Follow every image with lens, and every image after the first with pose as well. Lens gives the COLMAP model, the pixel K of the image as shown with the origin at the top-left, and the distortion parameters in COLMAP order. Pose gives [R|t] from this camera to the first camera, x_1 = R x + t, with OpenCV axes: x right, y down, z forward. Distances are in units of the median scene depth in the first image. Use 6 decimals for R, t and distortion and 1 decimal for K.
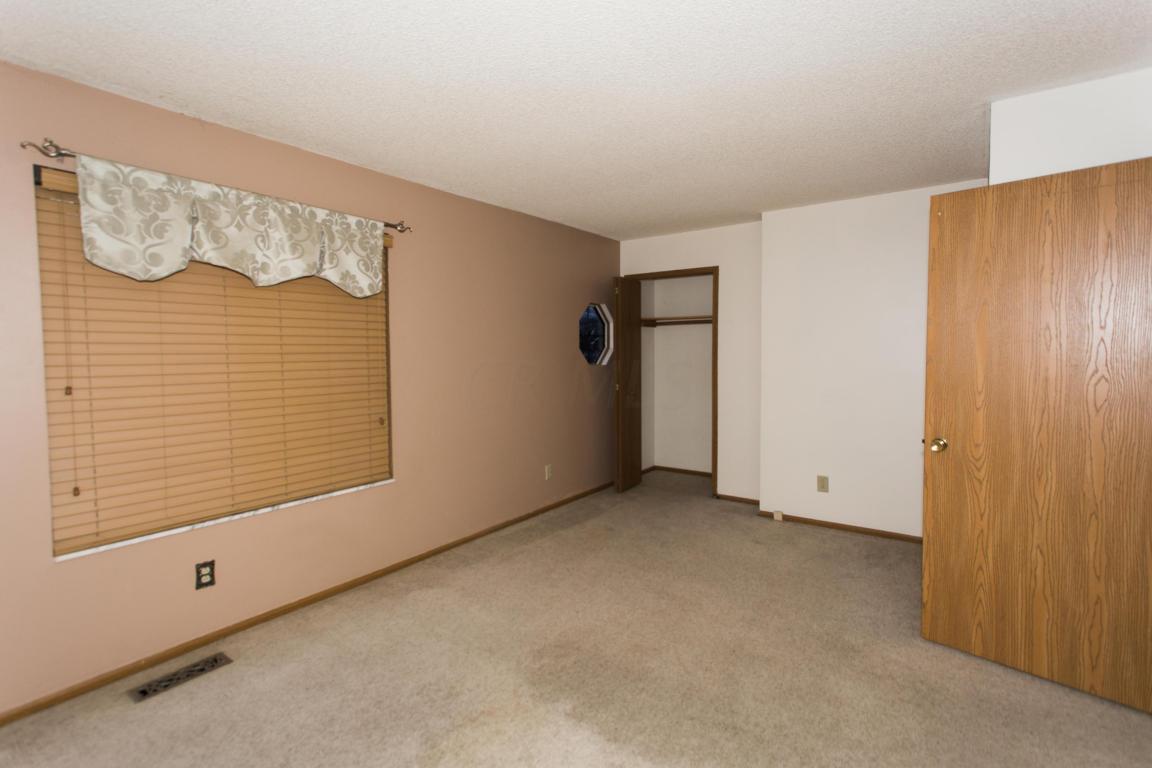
lens RADIAL K [[546.5, 0, 576.0], [0, 546.5, 384.0], [0, 0, 1]] dist [-0.000029, -0.000553]
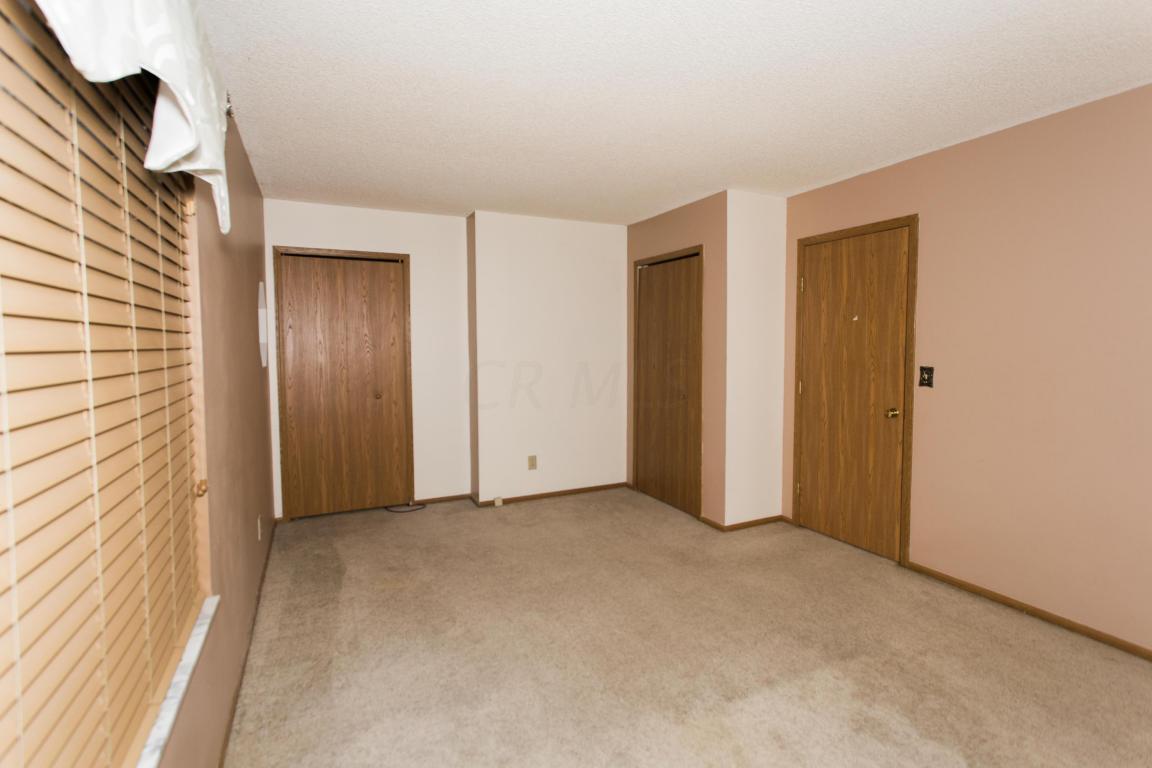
lens RADIAL K [[546.5, 0, 576.0], [0, 546.5, 384.0], [0, 0, 1]] dist [-0.000029, -0.000553]
pose [[0.466675, -0.060283, 0.882372, -0.499995], [0.057542, 0.997630, 0.037725, -0.018831], [-0.882555, 0.033168, 0.469038, 0.374897]]
